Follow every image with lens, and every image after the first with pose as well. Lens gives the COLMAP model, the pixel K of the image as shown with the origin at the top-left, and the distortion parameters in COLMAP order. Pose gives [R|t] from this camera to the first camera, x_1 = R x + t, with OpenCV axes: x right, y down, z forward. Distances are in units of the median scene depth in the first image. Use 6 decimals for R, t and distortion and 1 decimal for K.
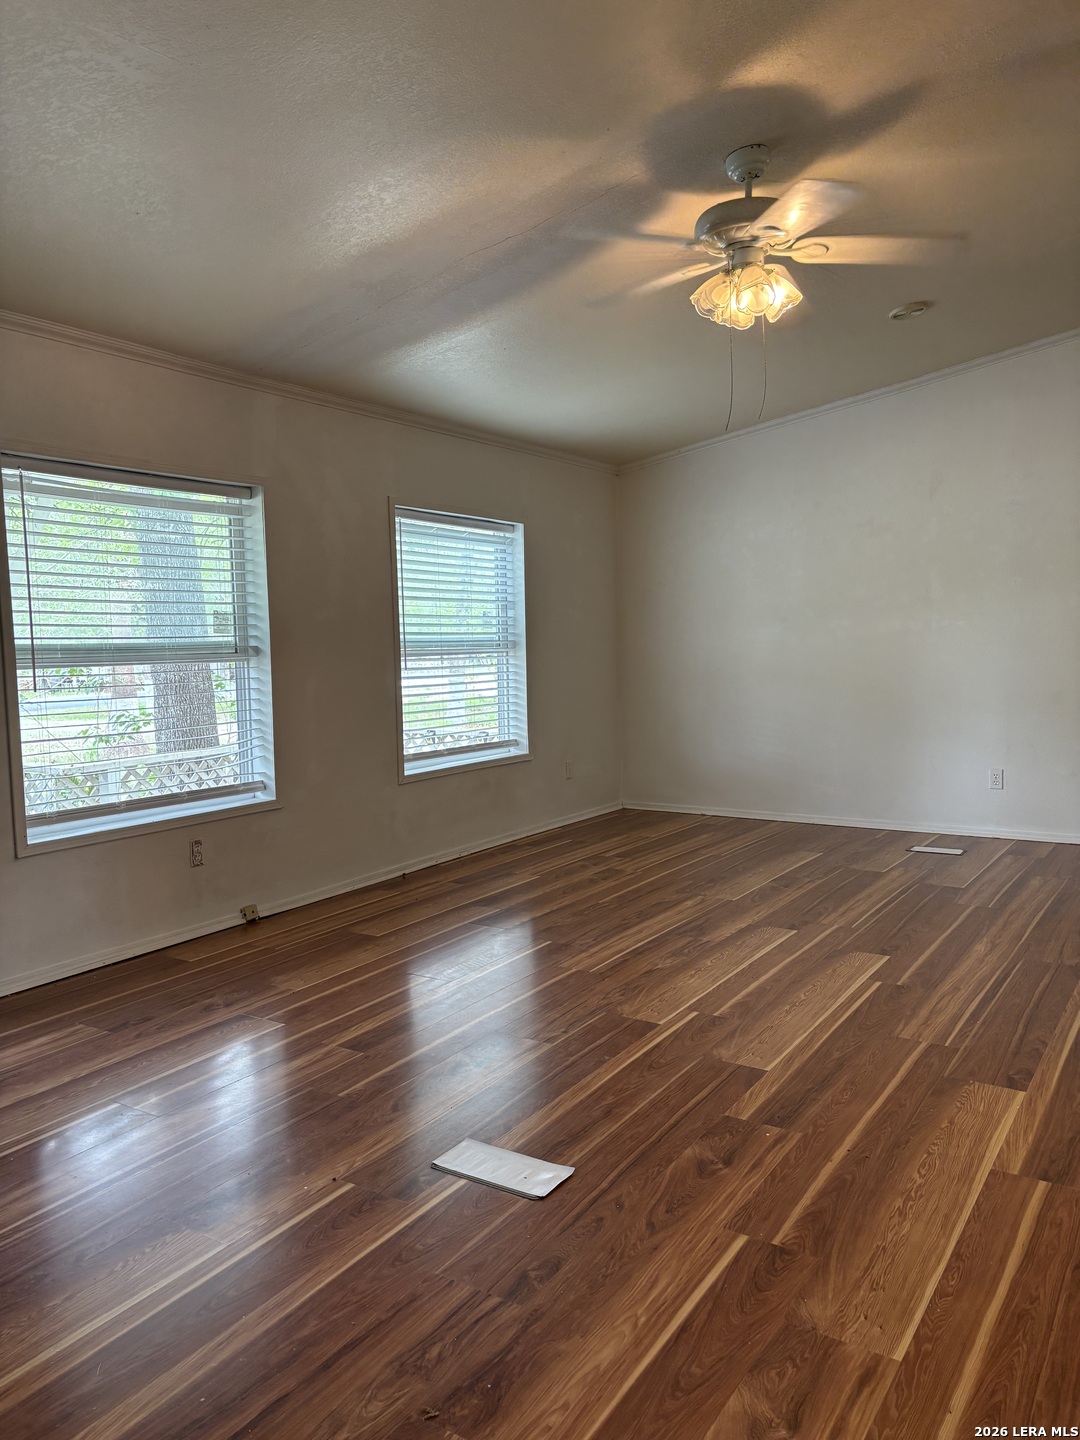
lens RADIAL K [[1078.9, 0, 535.4], [0, 1078.9, 713.0], [0, 0, 1]] dist [0.061597, -0.057811]
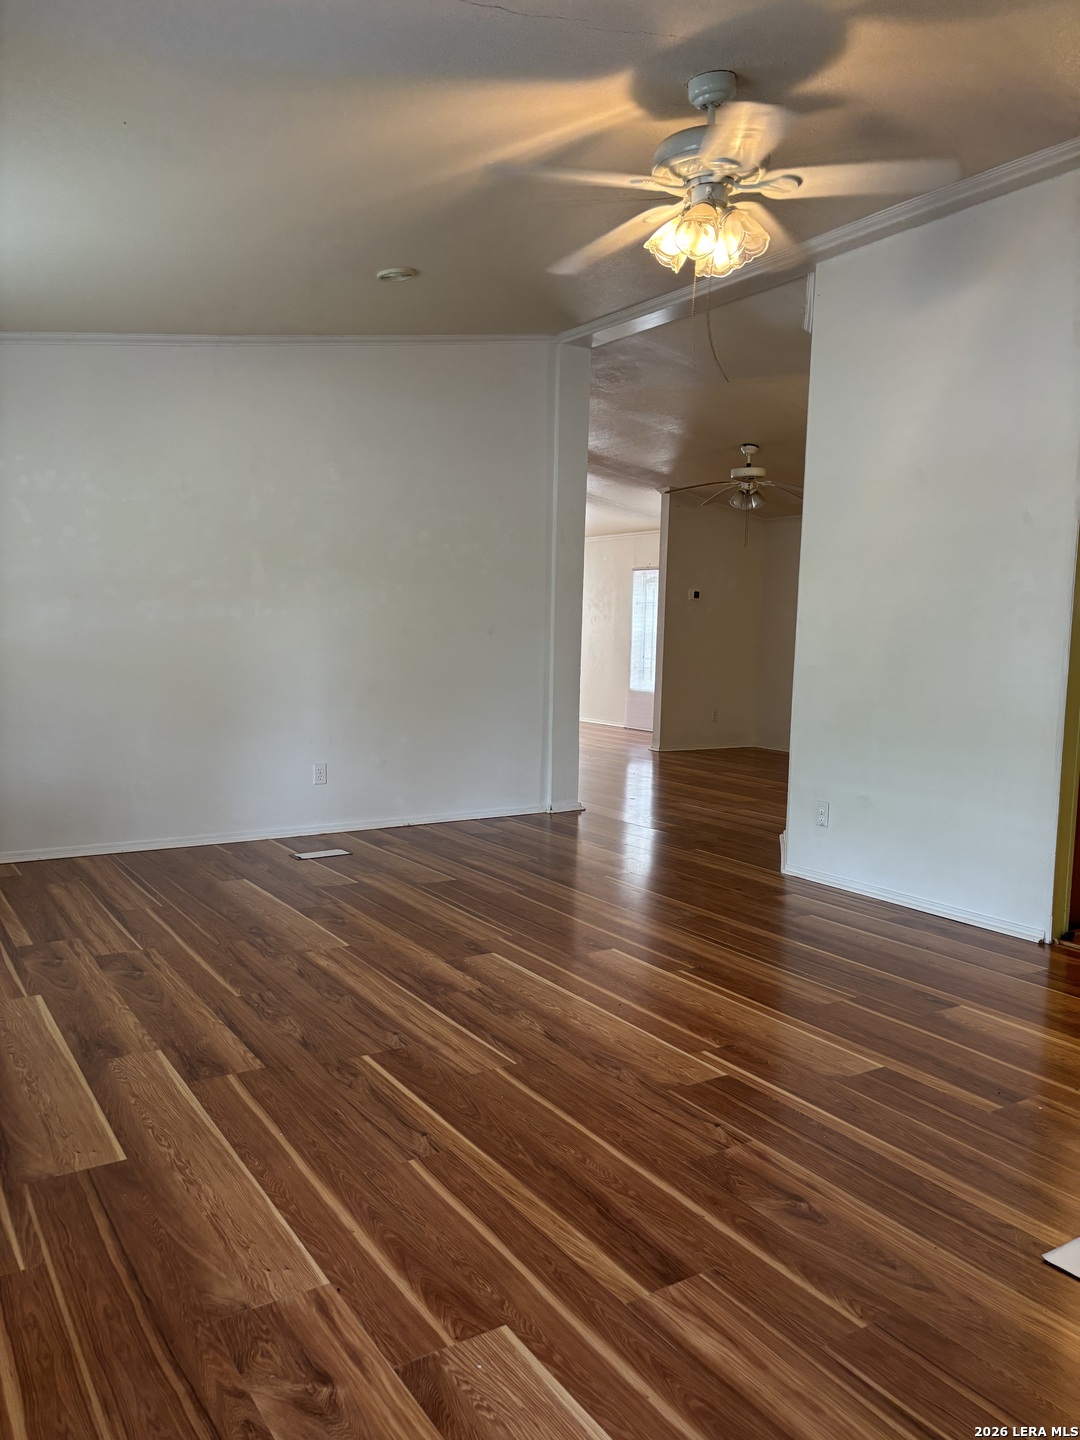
lens RADIAL K [[1078.9, 0, 535.7], [0, 1078.9, 727.1], [0, 0, 1]] dist [0.061597, -0.057811]
pose [[0.411866, -0.051257, 0.909802, -0.554700], [0.035701, 0.998558, 0.040096, -0.020016], [-0.910545, 0.015967, 0.413102, 0.609720]]
